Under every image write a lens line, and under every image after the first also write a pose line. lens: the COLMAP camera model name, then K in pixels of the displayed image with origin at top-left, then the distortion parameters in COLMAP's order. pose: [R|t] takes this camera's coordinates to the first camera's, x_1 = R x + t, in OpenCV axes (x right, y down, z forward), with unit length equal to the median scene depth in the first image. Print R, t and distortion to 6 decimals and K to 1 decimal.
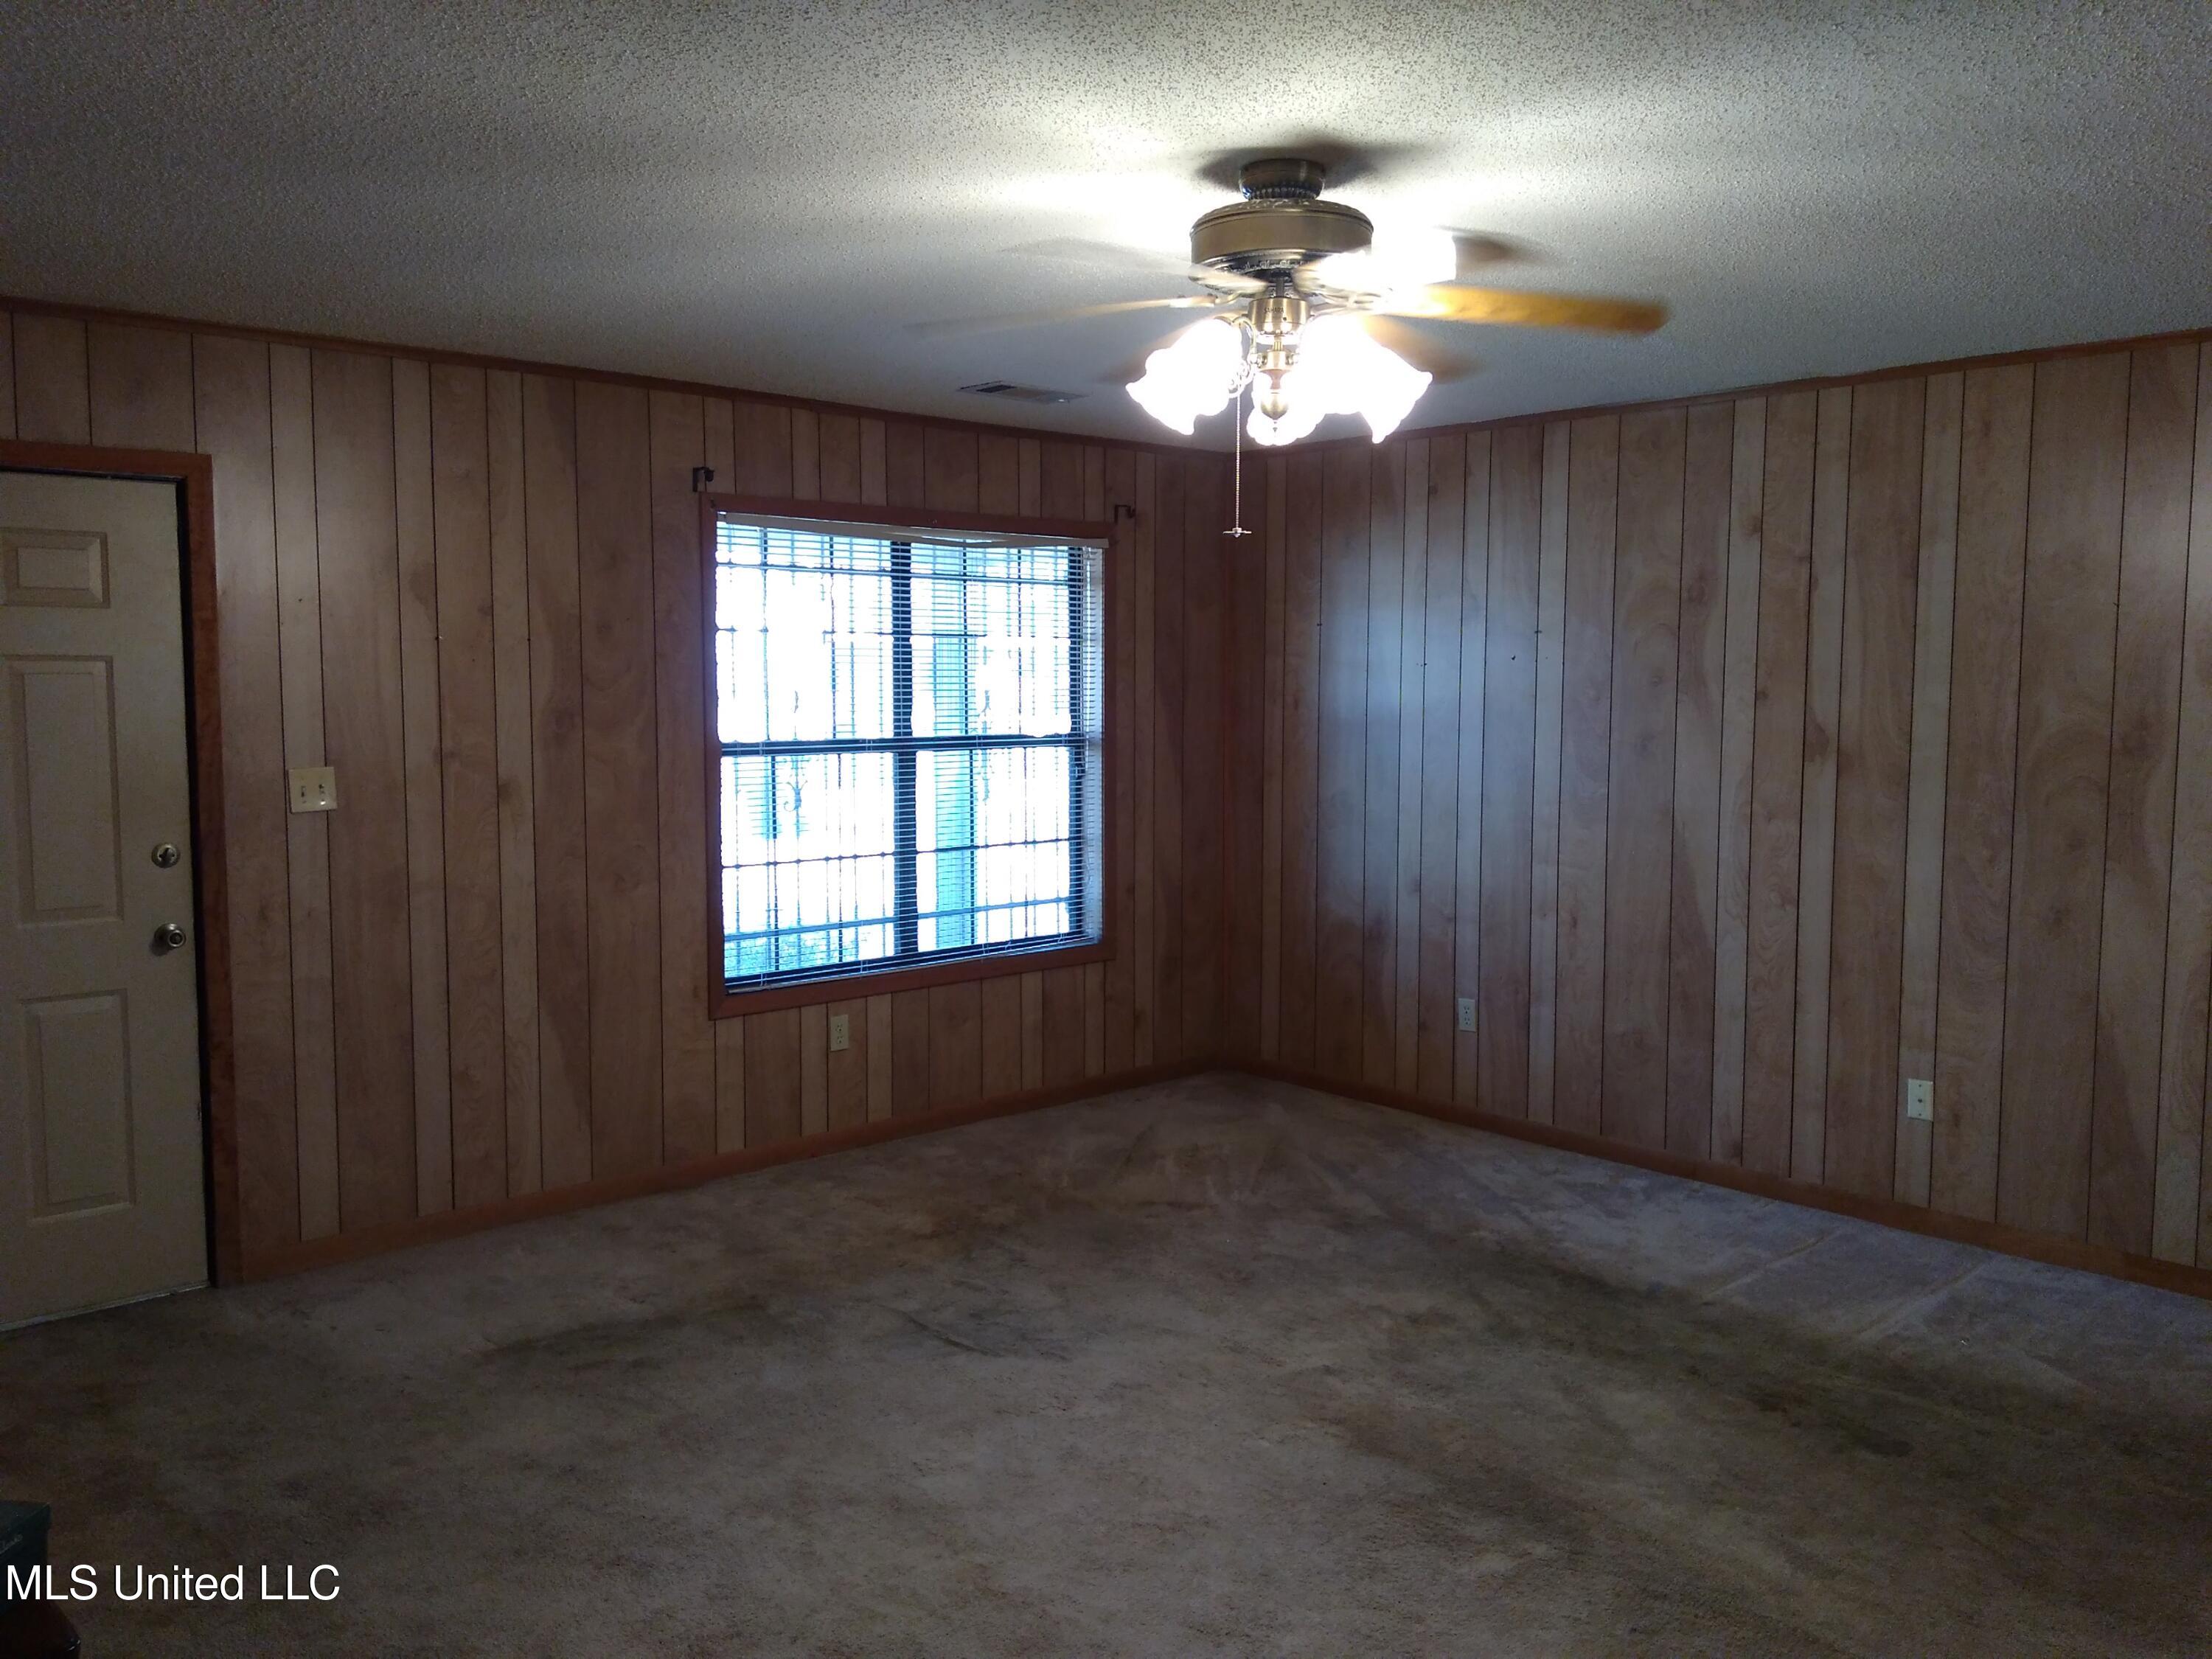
lens RADIAL K [[1766.1, 0, 1120.3], [0, 1766.1, 810.8], [0, 0, 1]] dist [0.078683, -0.088592]
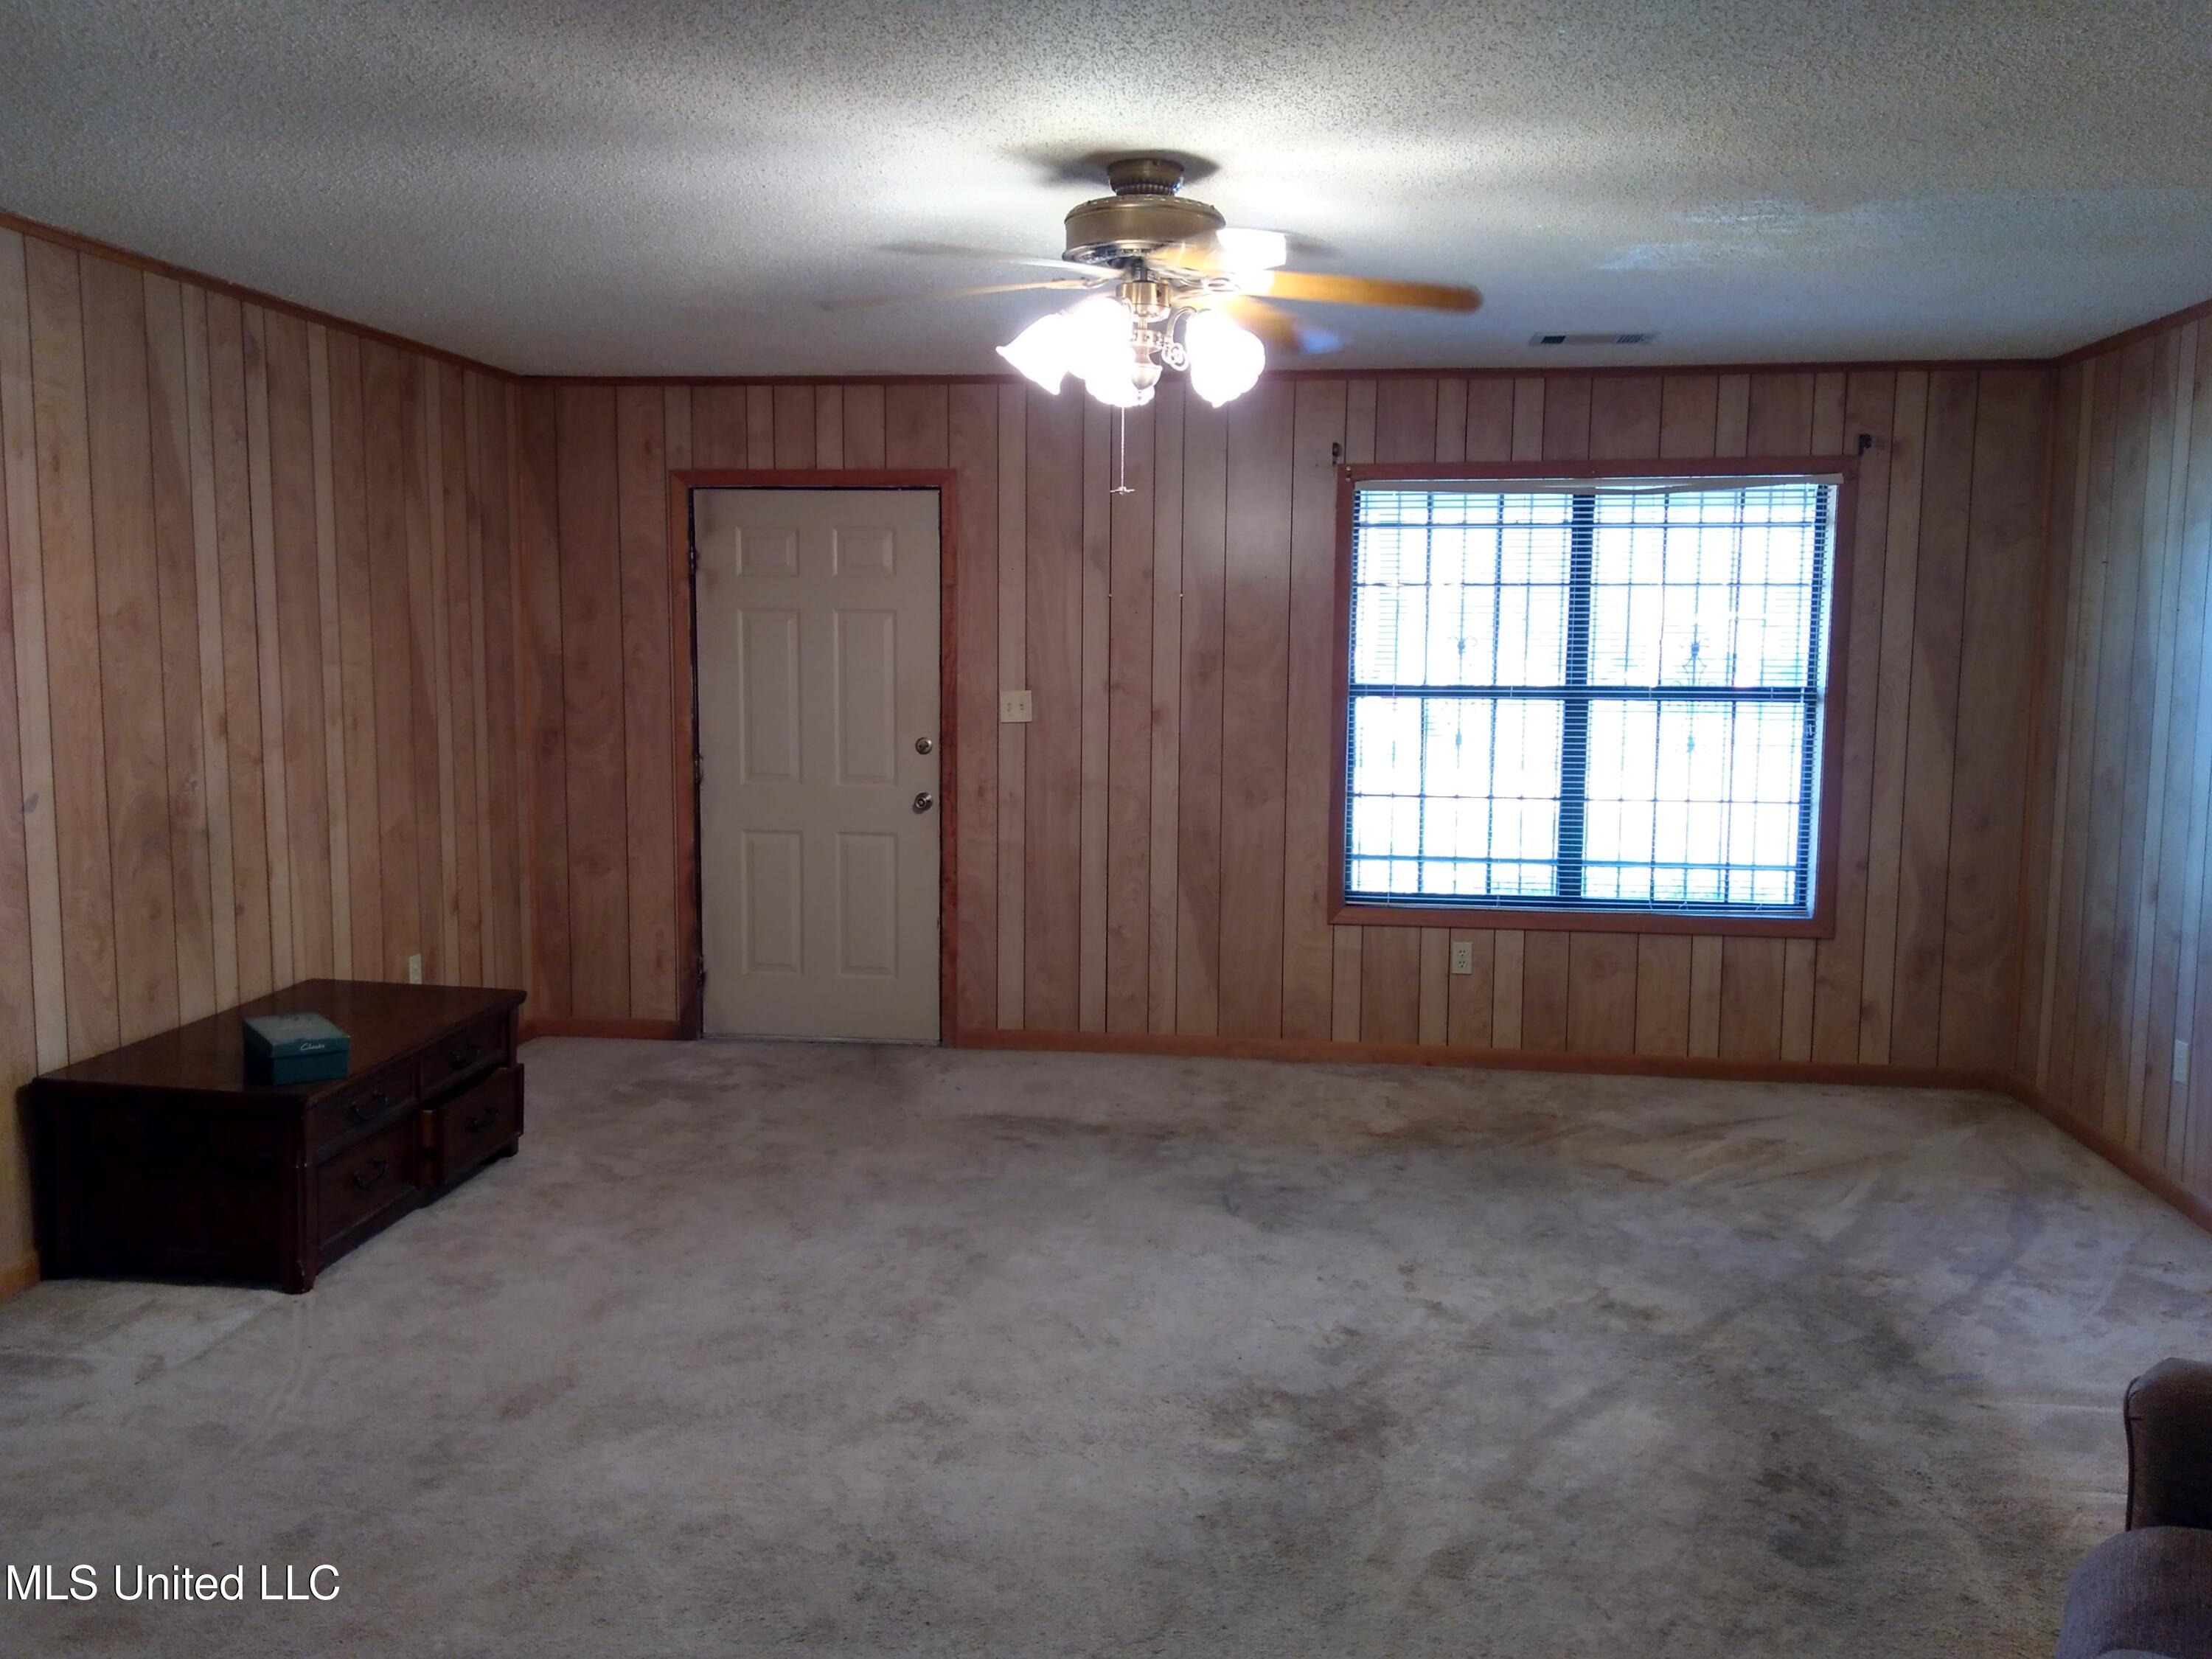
lens RADIAL K [[1766.1, 0, 1101.8], [0, 1766.1, 813.9], [0, 0, 1]] dist [0.078683, -0.088592]
pose [[0.643017, 0.082012, -0.761448, 0.590808], [-0.065970, 0.996486, 0.051618, -0.003492], [0.763005, 0.017042, 0.646168, 0.156223]]
